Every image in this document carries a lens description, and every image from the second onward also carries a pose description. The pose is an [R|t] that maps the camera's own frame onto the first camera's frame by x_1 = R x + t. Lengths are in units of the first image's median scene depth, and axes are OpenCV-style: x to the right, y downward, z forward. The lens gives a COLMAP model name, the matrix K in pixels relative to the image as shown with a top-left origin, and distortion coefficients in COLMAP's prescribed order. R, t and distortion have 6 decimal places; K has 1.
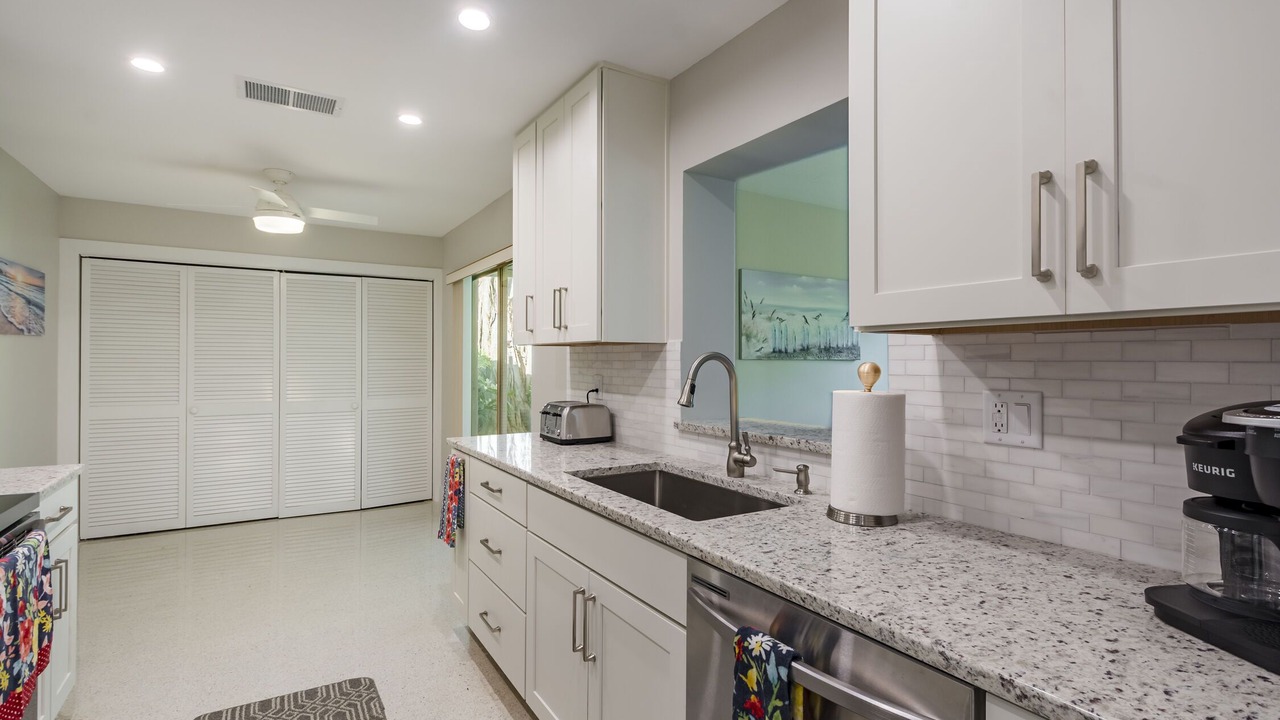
lens RADIAL K [[613.3, 0, 642.9], [0, 613.3, 355.5], [0, 0, 1]] dist [-0.000598, -0.000156]
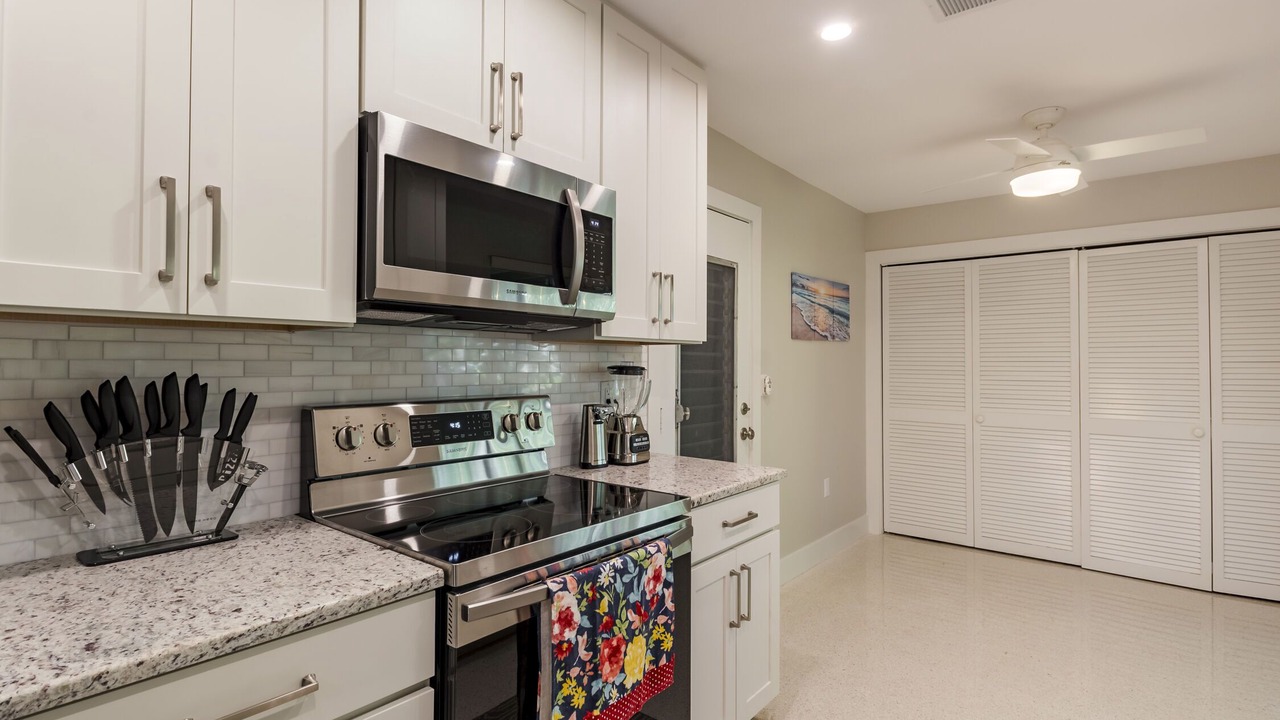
lens RADIAL K [[613.3, 0, 642.9], [0, 613.3, 355.5], [0, 0, 1]] dist [-0.000598, -0.000156]
pose [[0.313606, -0.011971, -0.949478, -0.065987], [0.006122, 0.999925, -0.010585, 0.006045], [0.949533, -0.002494, 0.313656, 0.531664]]
